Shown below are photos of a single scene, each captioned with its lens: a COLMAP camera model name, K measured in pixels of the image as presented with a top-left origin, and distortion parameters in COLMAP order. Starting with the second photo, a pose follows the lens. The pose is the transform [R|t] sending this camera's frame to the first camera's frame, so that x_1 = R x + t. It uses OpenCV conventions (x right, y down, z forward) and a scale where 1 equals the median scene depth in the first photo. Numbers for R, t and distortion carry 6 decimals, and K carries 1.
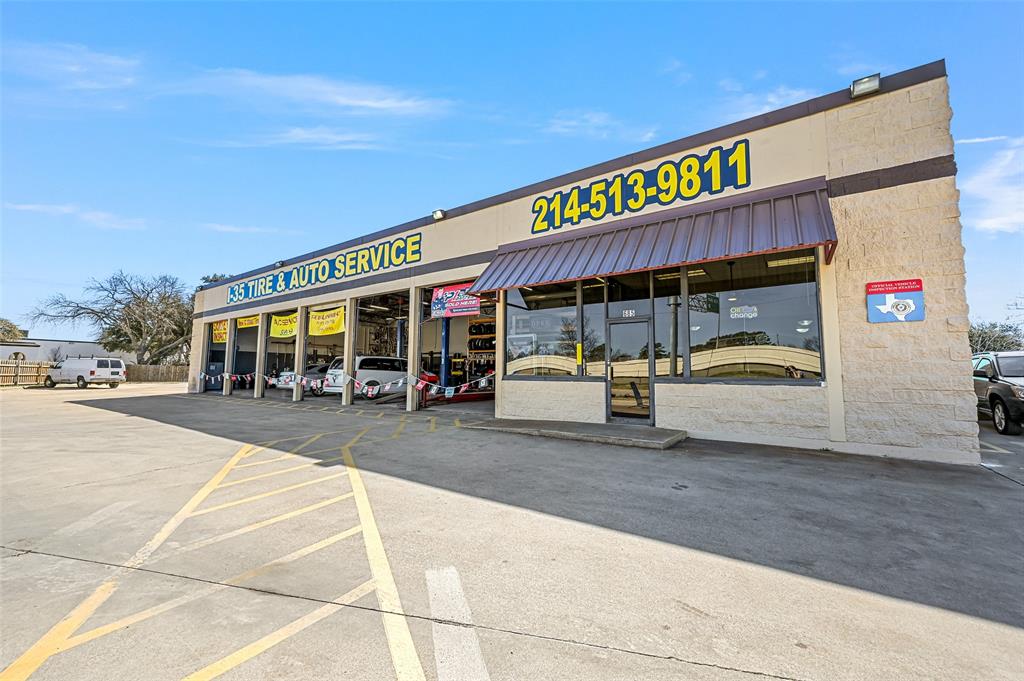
lens RADIAL K [[405.0, 0, 511.3], [0, 405.0, 337.8], [0, 0, 1]] dist [-0.000814, 0.000658]
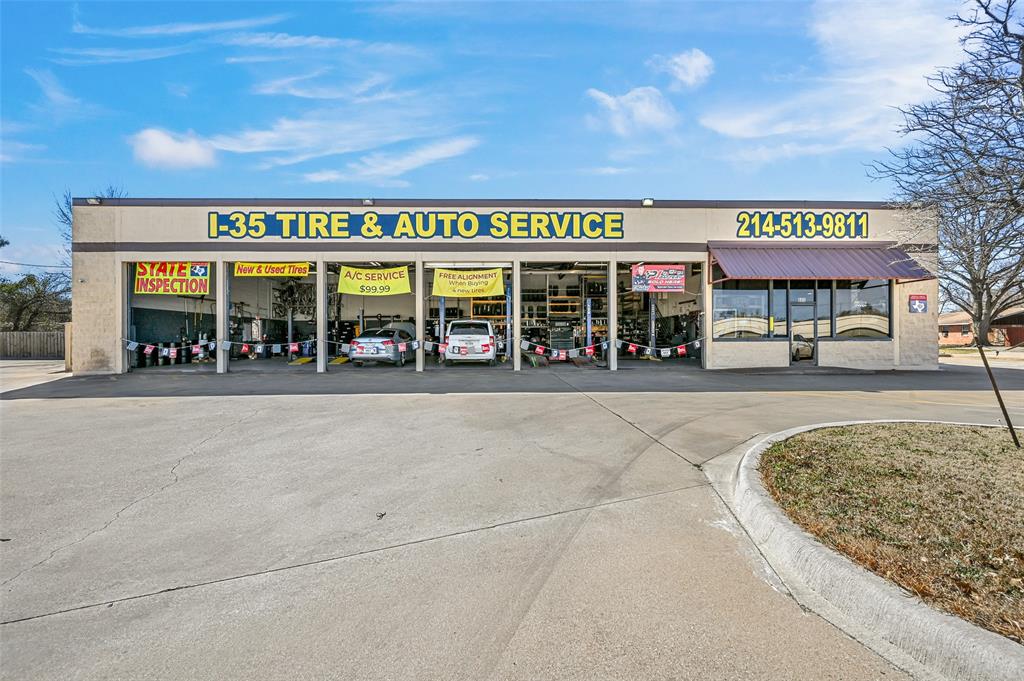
lens RADIAL K [[405.0, 0, 512.6], [0, 405.0, 337.9], [0, 0, 1]] dist [-0.000814, 0.000658]
pose [[0.801484, -0.010001, 0.597932, -1.036816], [-0.041975, 0.996453, 0.072930, 0.015371], [-0.596541, -0.083550, 0.798222, 0.232576]]
